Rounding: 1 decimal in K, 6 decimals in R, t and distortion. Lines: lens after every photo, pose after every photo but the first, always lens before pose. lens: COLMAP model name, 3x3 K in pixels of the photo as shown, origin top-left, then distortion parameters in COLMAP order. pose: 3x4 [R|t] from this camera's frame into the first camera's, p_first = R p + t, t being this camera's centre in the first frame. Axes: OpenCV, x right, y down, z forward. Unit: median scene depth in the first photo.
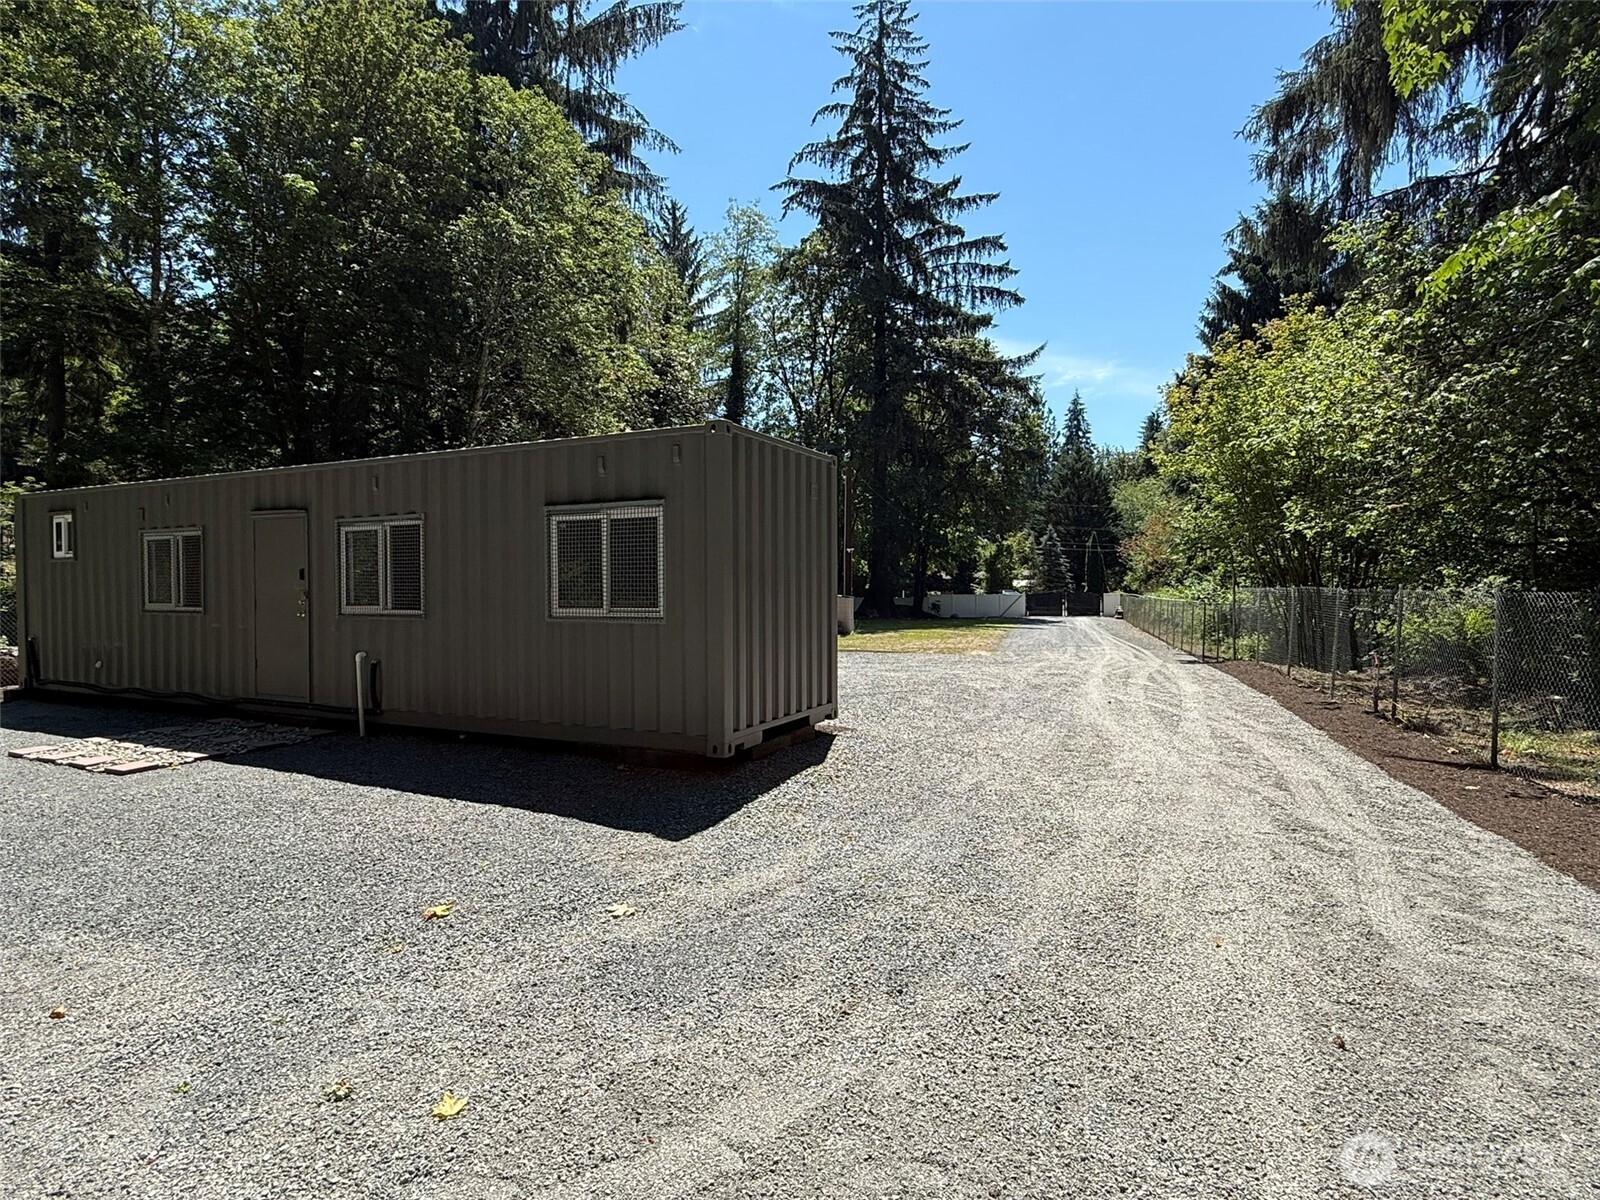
lens RADIAL K [[845.5, 0, 798.3], [0, 845.5, 593.7], [0, 0, 1]] dist [0.001883, 0.001340]
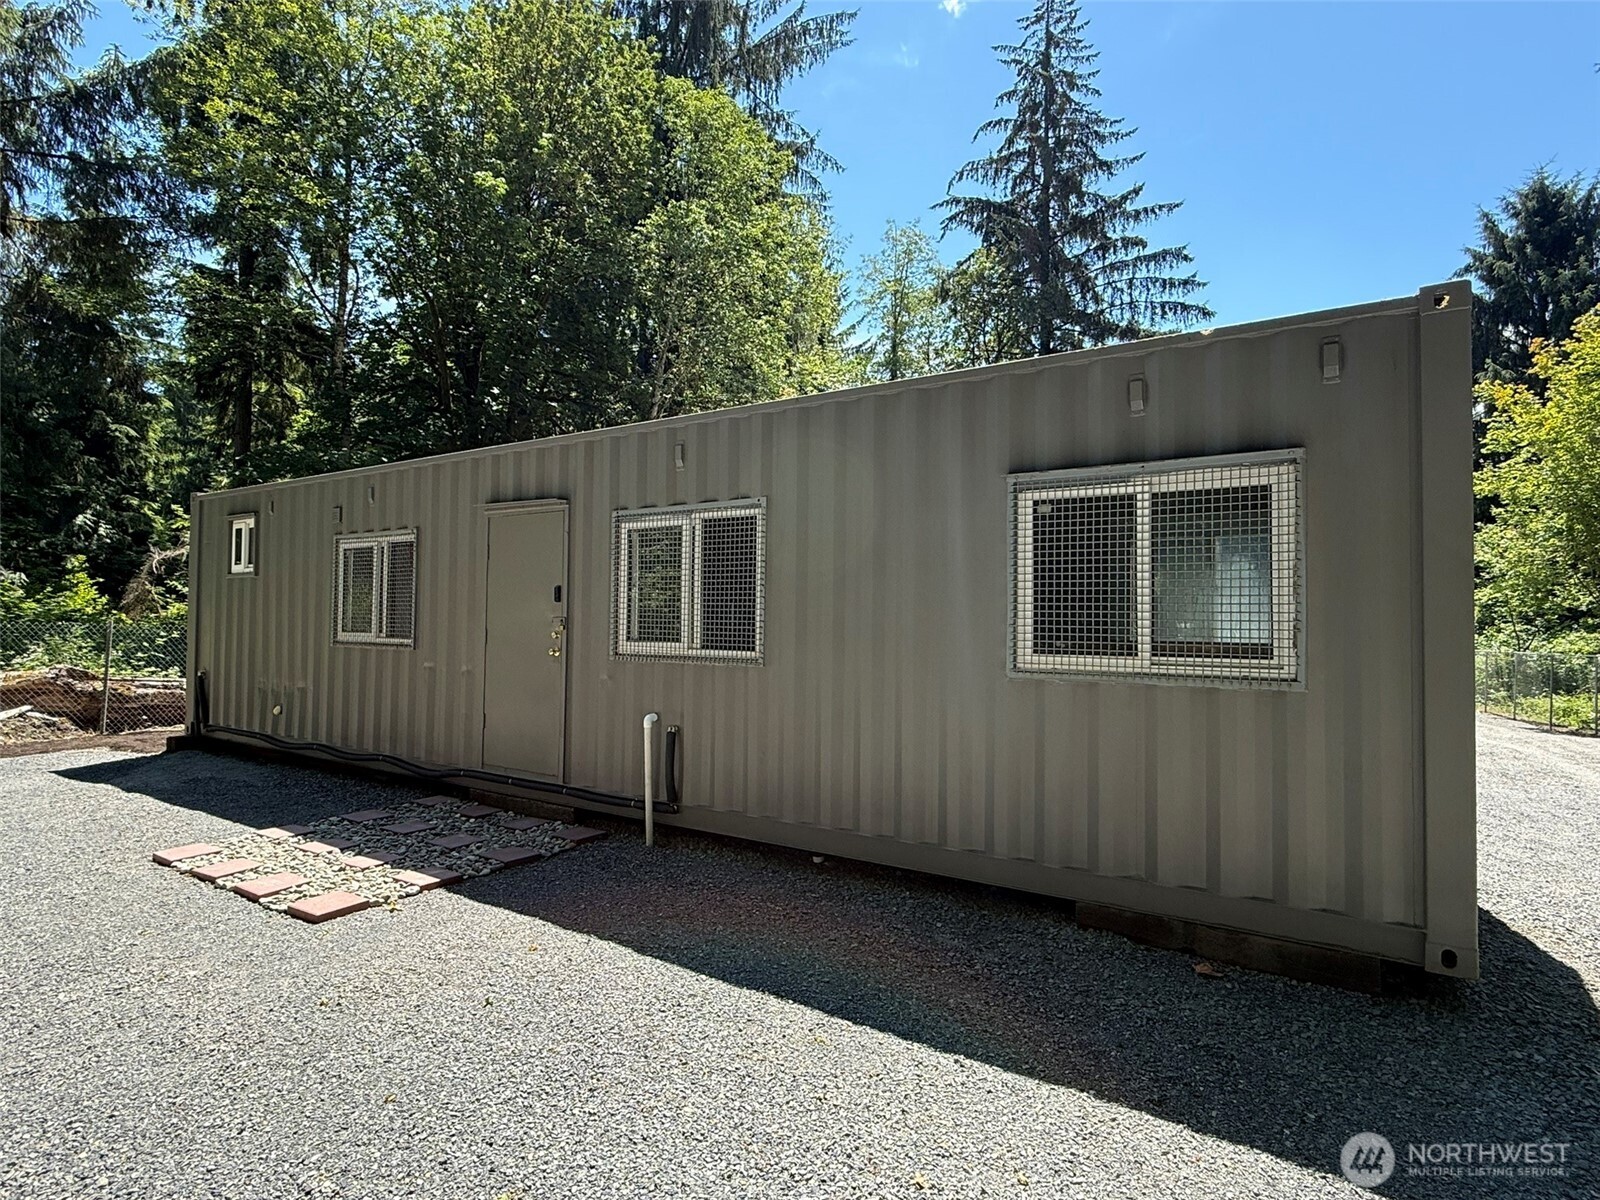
lens RADIAL K [[845.5, 0, 804.2], [0, 845.5, 597.1], [0, 0, 1]] dist [0.001883, 0.001340]
pose [[0.991761, 0.012640, -0.127476, -0.088461], [-0.017922, 0.999024, -0.040370, 0.001072], [0.126841, 0.042322, 0.991020, 0.102378]]
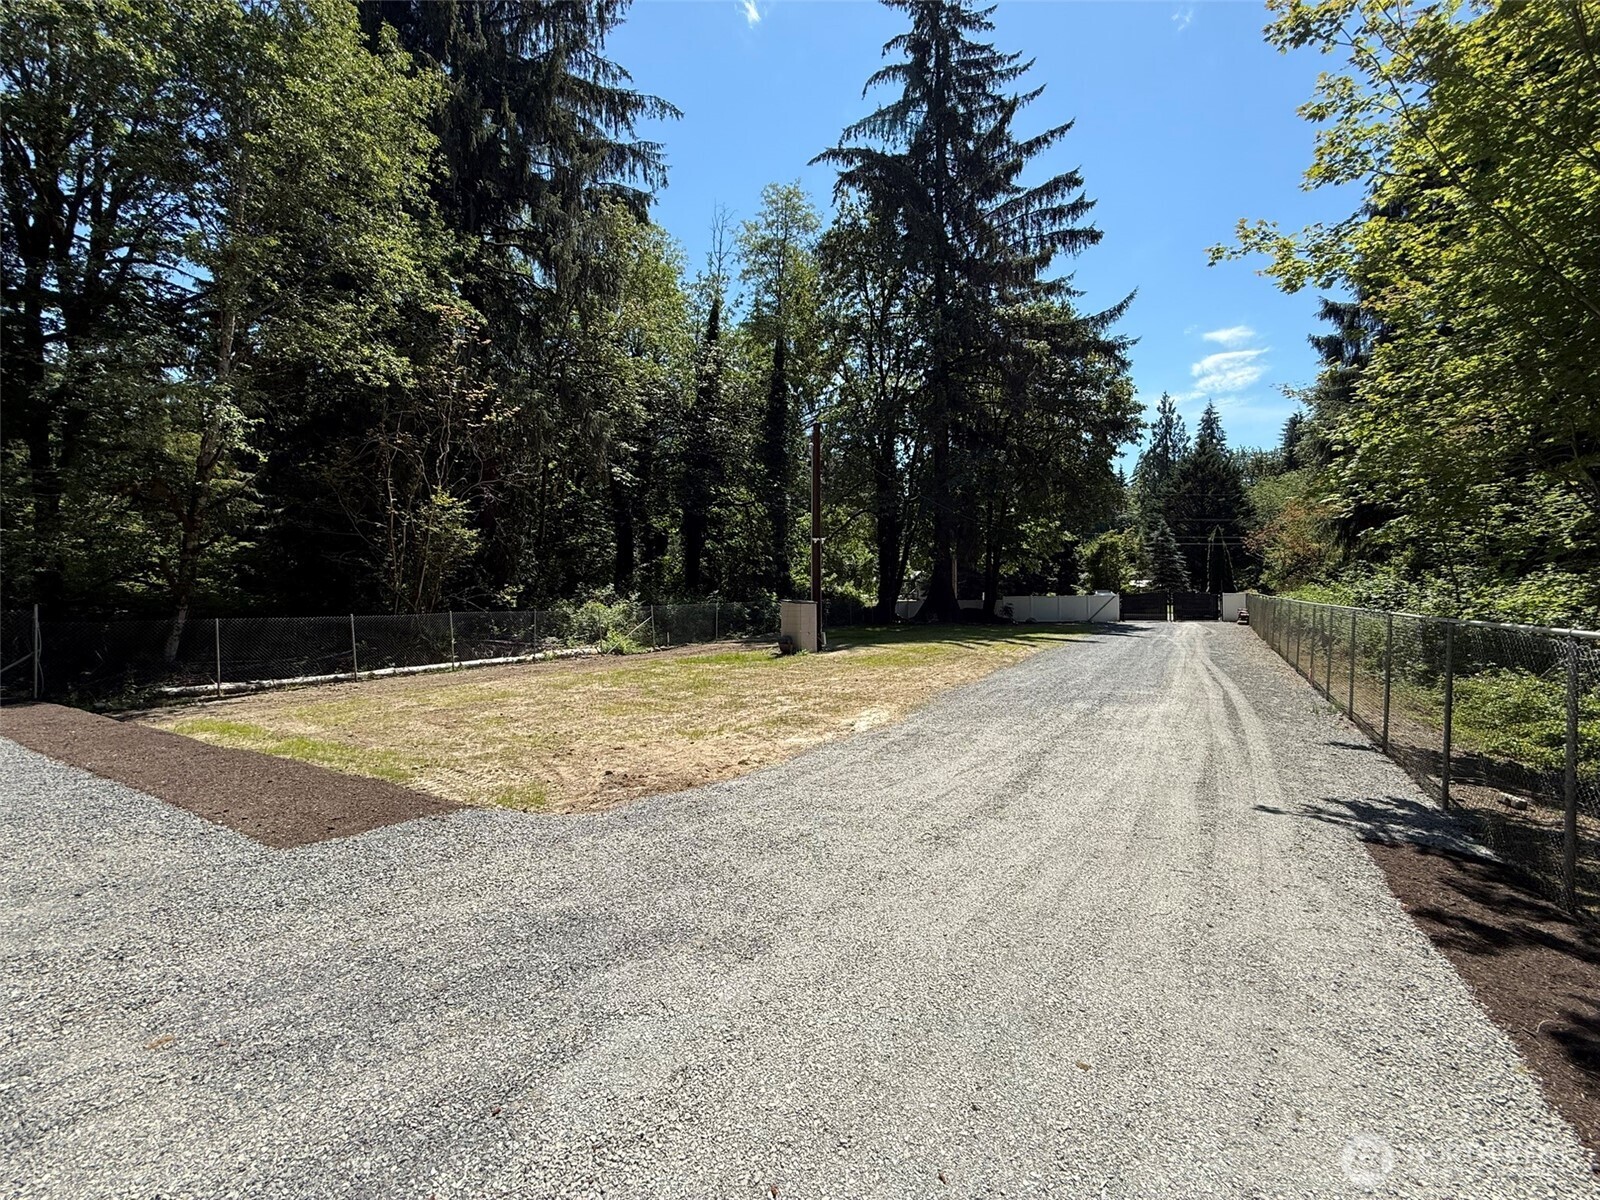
lens RADIAL K [[643.3, 0, 793.9], [0, 643.3, 597.8], [0, 0, 1]] dist [0.000242, 0.000002]
pose [[0.964223, -0.008891, -0.264942, 0.249574], [0.009447, 0.999955, 0.000824, -0.000891], [0.264923, -0.003297, 0.964264, 0.568991]]
